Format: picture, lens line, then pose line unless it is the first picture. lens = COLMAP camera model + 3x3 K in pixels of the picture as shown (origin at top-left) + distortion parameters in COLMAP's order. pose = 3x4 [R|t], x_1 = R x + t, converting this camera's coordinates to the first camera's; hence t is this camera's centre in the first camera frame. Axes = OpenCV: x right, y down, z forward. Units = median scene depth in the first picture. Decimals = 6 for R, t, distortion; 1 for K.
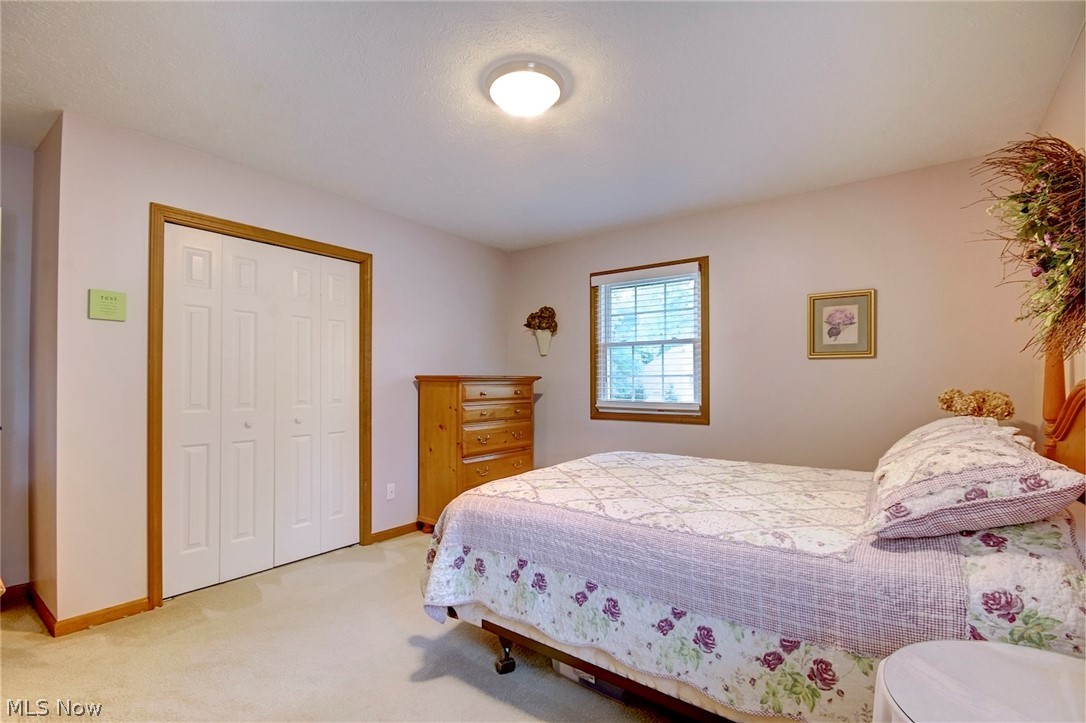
lens RADIAL K [[505.2, 0, 543.2], [0, 505.2, 372.3], [0, 0, 1]] dist [0.001312, 0.000285]
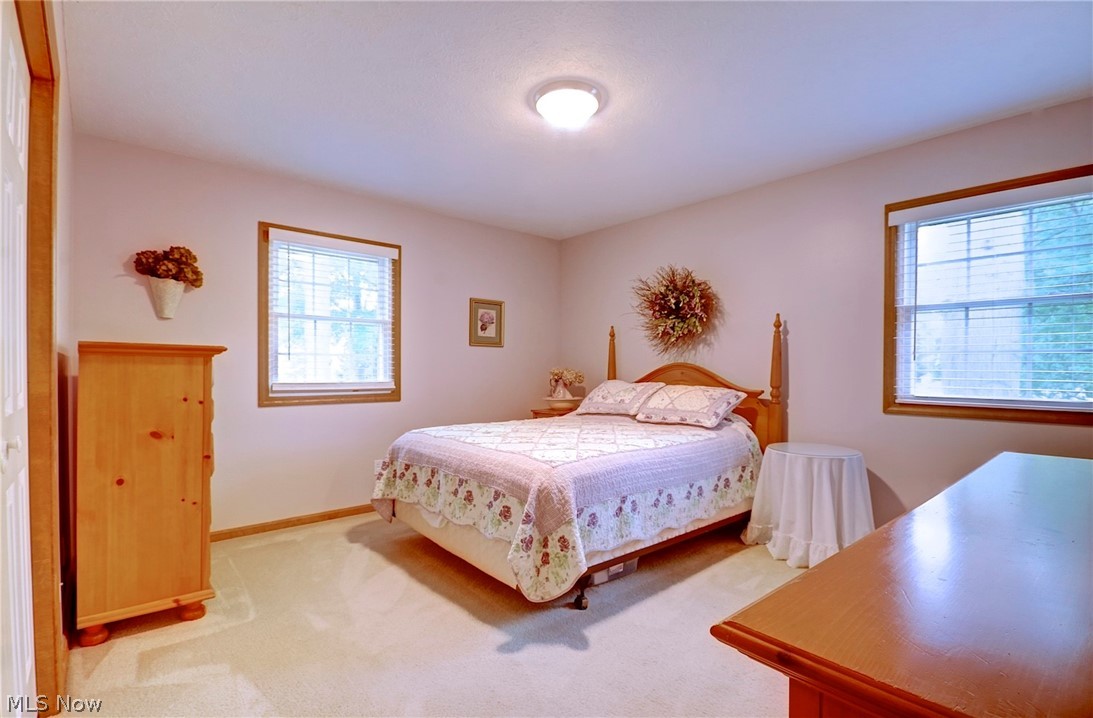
lens RADIAL K [[511.3, 0, 533.8], [0, 511.3, 369.3], [0, 0, 1]] dist [0.004218, 0.000364]
pose [[0.211091, -0.002790, 0.977463, -0.802775], [-0.025376, 0.999643, 0.008333, 0.022234], [-0.977137, -0.026563, 0.210945, 0.557599]]
